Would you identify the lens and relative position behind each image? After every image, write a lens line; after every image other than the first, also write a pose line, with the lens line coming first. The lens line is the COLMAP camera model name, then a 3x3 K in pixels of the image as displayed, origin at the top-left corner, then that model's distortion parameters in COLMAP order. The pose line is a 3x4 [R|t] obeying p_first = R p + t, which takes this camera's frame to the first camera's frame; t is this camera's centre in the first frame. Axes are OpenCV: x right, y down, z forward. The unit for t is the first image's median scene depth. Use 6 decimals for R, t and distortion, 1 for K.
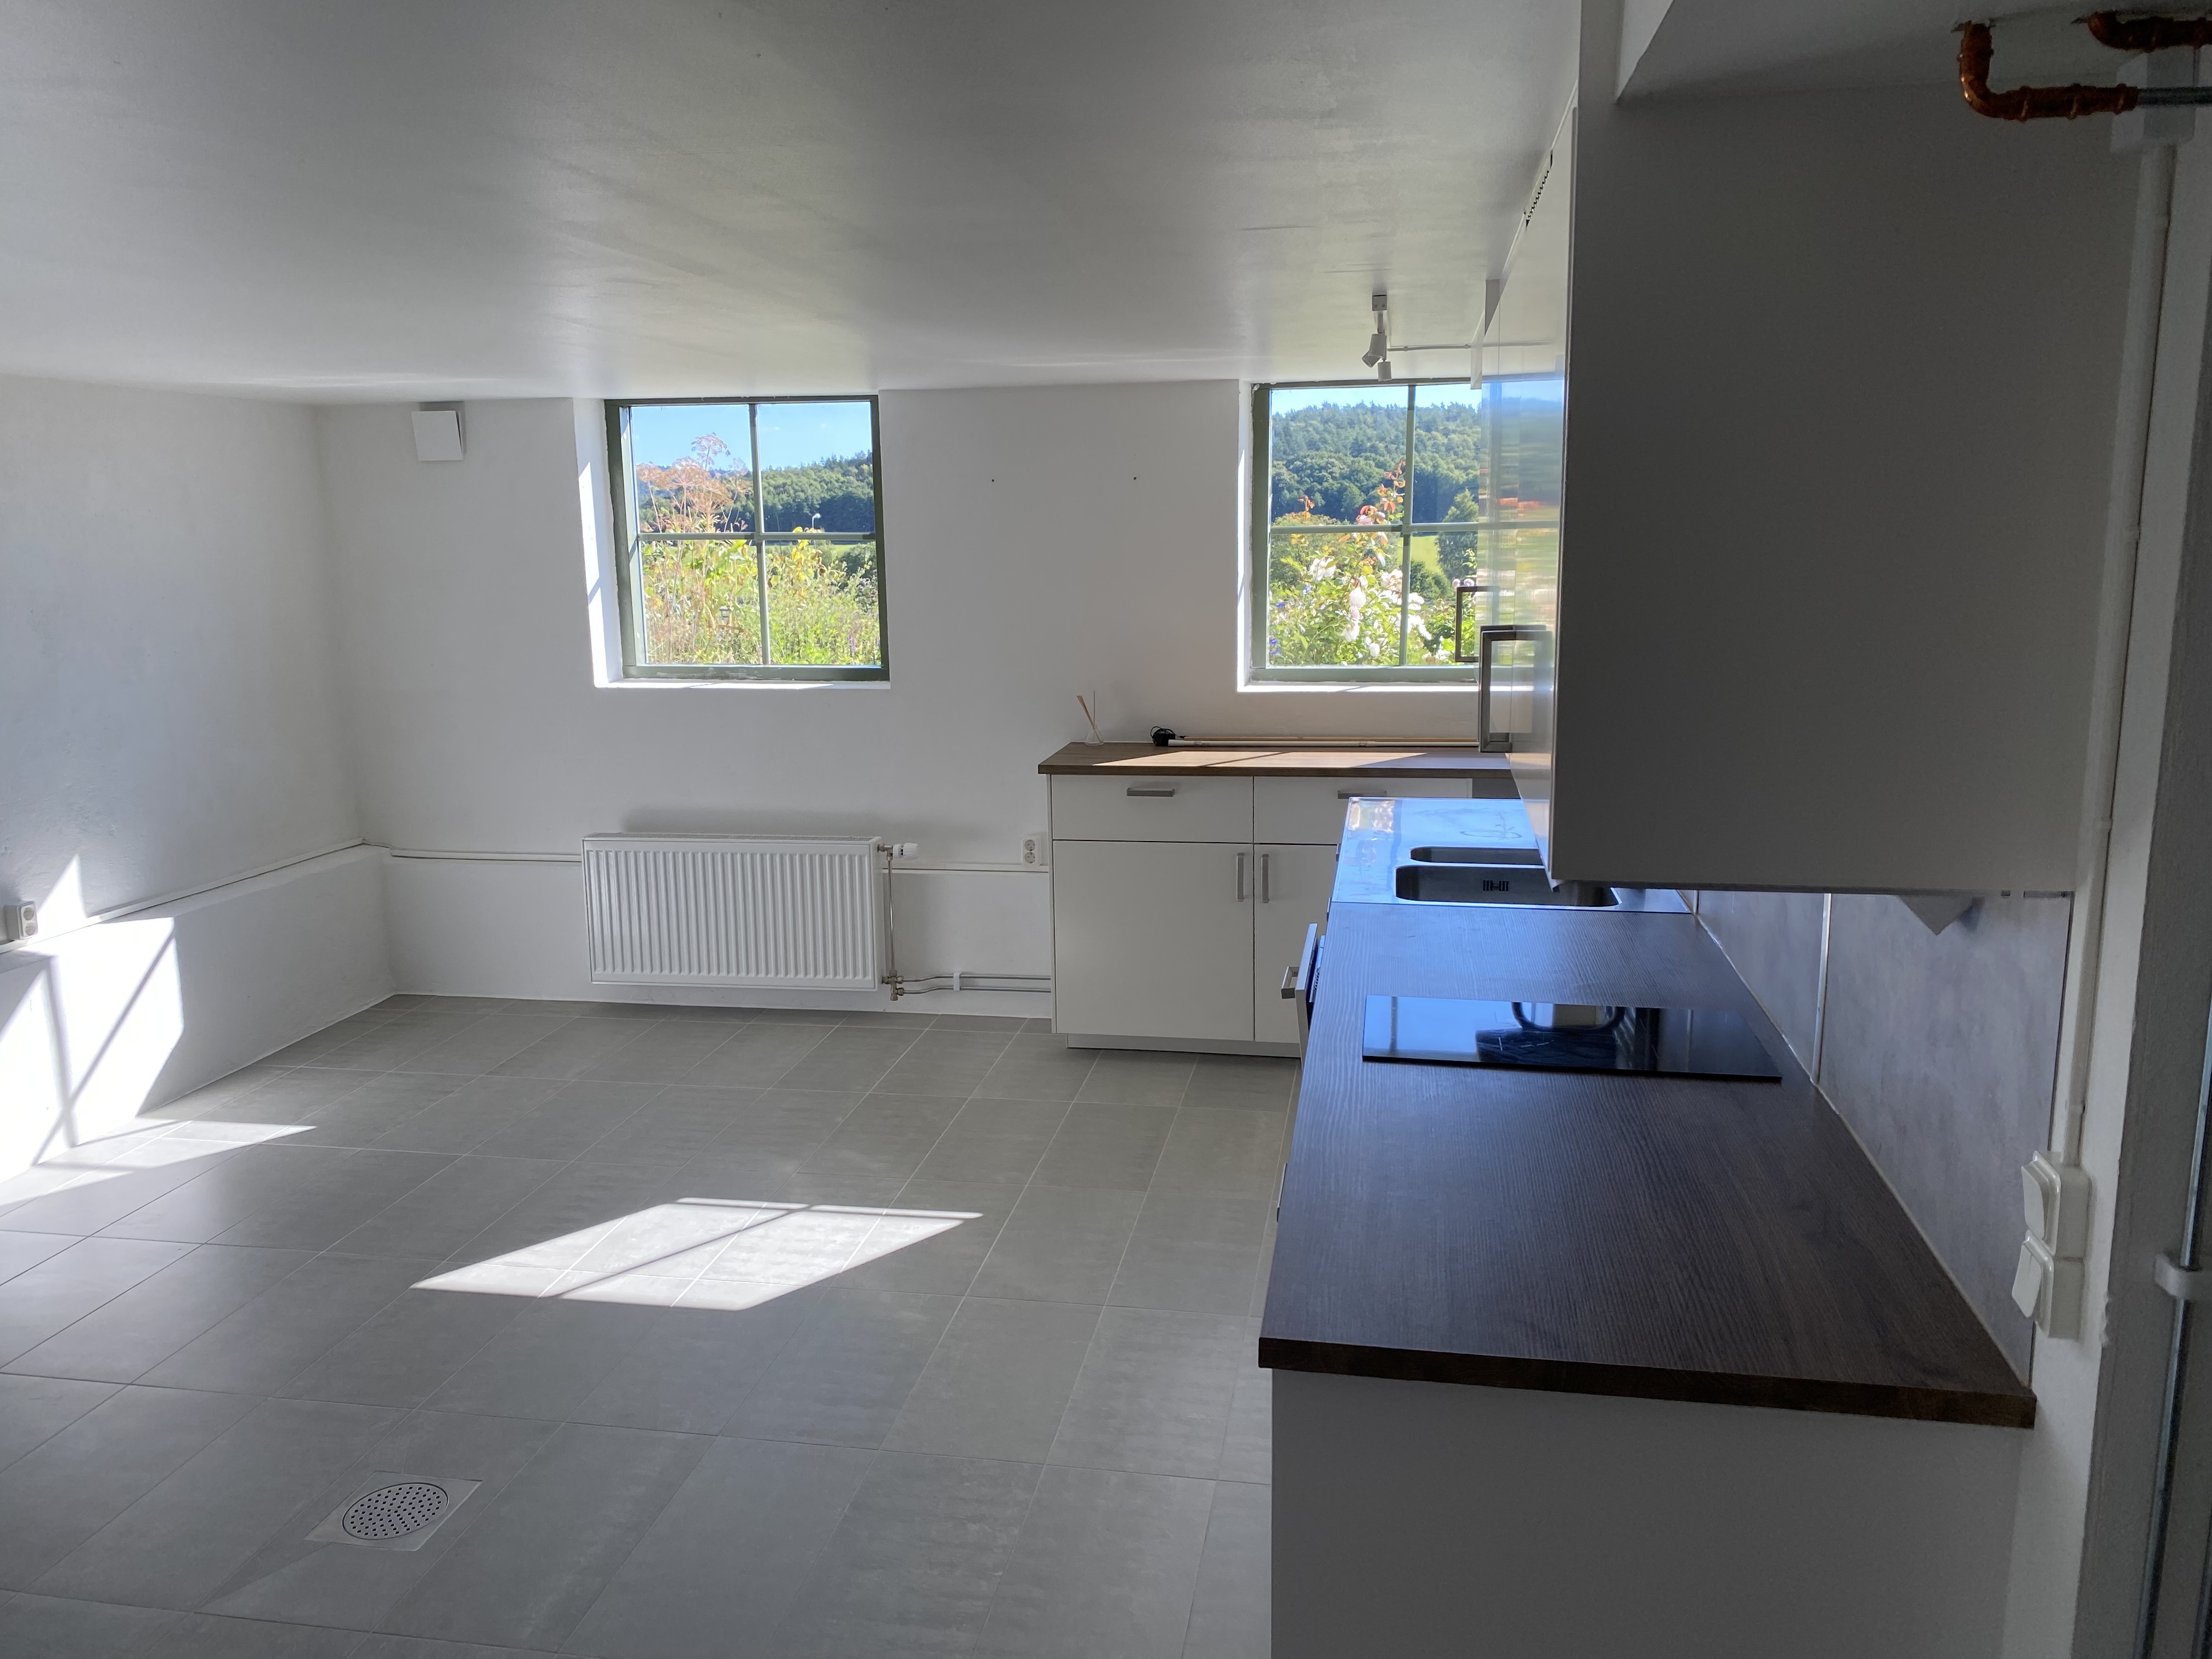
lens RADIAL K [[1680.5, 0, 1092.1], [0, 1680.5, 826.7], [0, 0, 1]] dist [0.005199, -0.080782]
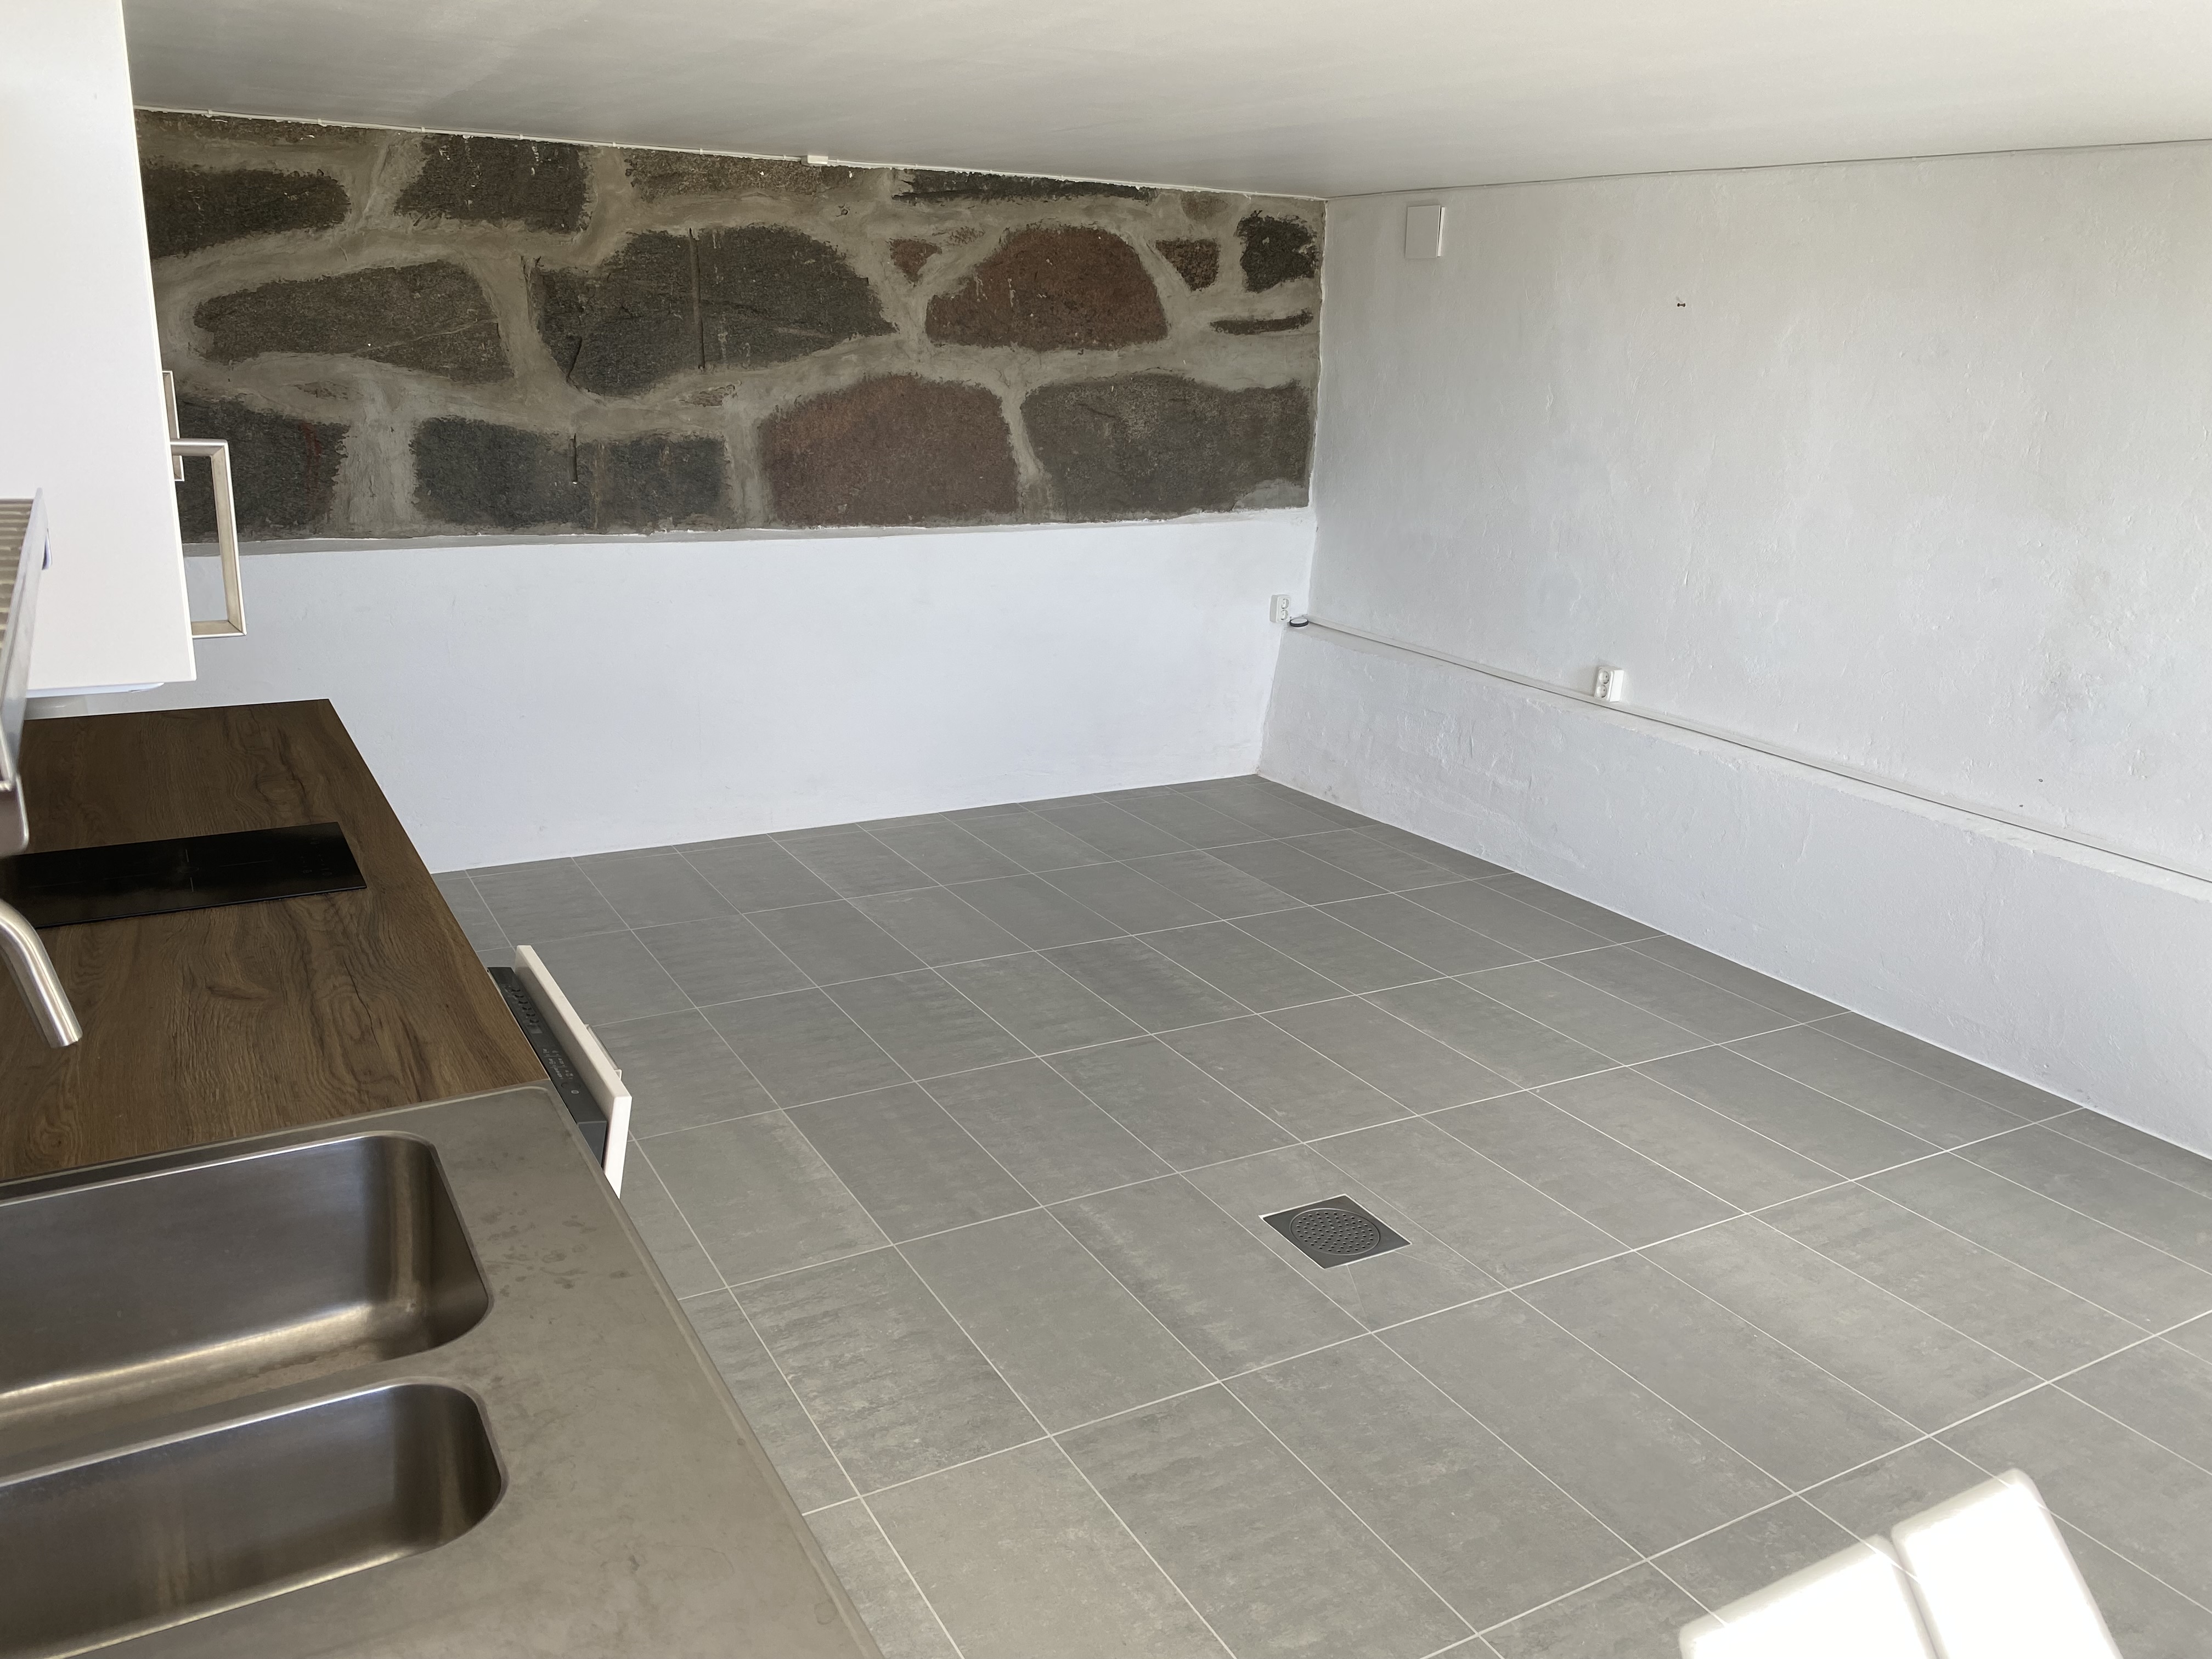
lens RADIAL K [[1680.5, 0, 1092.1], [0, 1680.5, 826.7], [0, 0, 1]] dist [0.005199, -0.080782]
pose [[-0.771018, 0.166359, -0.614700, 0.174133], [-0.147094, 0.892647, 0.426081, -0.137980], [0.619592, 0.418935, -0.663776, 0.793834]]
